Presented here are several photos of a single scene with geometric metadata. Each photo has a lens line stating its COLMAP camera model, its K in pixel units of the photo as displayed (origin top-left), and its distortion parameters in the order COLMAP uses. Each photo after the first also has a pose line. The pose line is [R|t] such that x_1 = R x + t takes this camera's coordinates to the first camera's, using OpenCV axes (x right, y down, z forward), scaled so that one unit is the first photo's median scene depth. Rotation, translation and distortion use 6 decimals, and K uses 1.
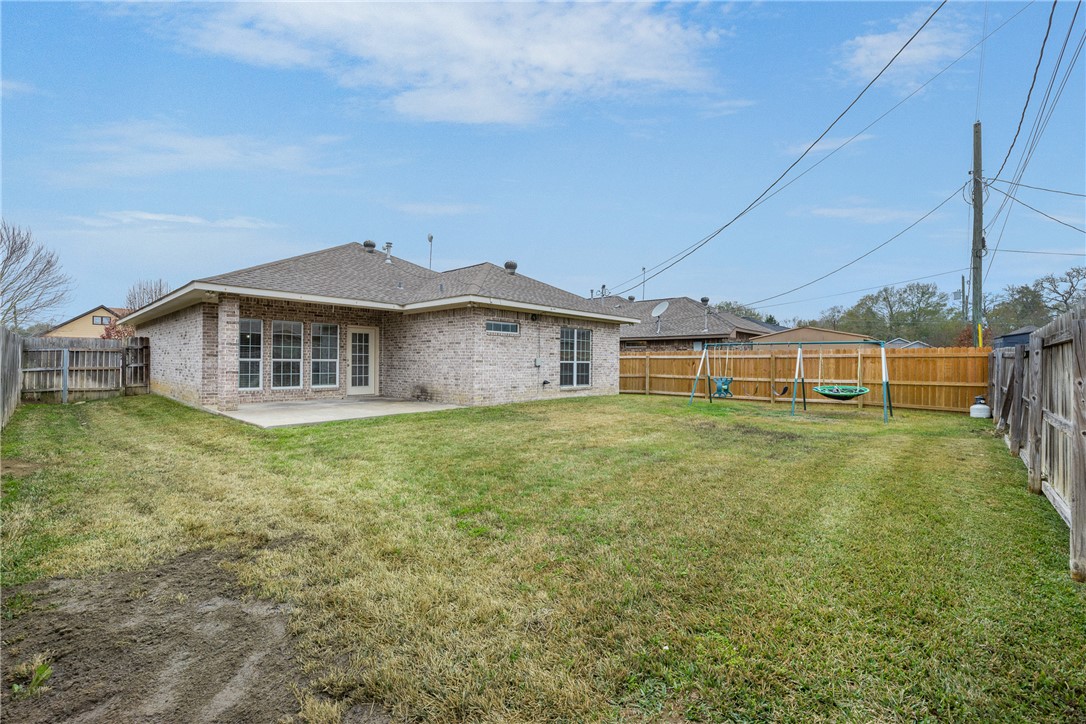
lens RADIAL K [[492.8, 0, 542.9], [0, 492.8, 360.6], [0, 0, 1]] dist [0.000416, 0.000017]
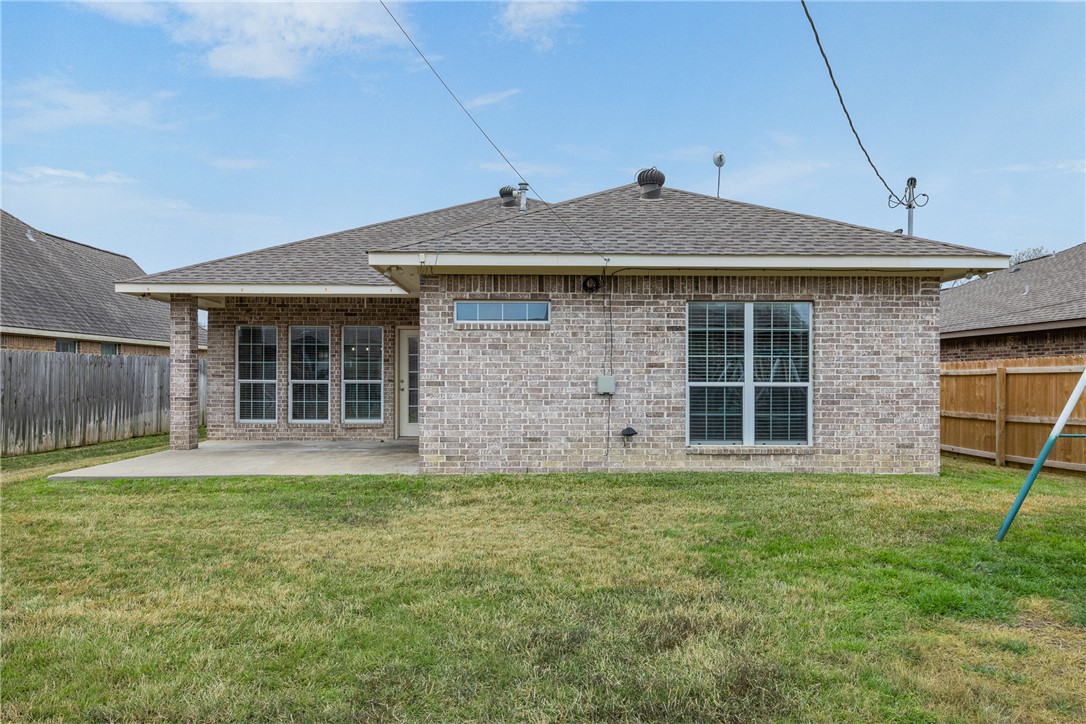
lens RADIAL K [[737.4, 0, 543.4], [0, 737.4, 368.6], [0, 0, 1]] dist [-0.009483, -0.000945]
pose [[0.659660, -0.014821, -0.751418, 0.440241], [0.004294, 0.999864, -0.015952, -0.001170], [0.751552, 0.007296, 0.659634, 0.513824]]
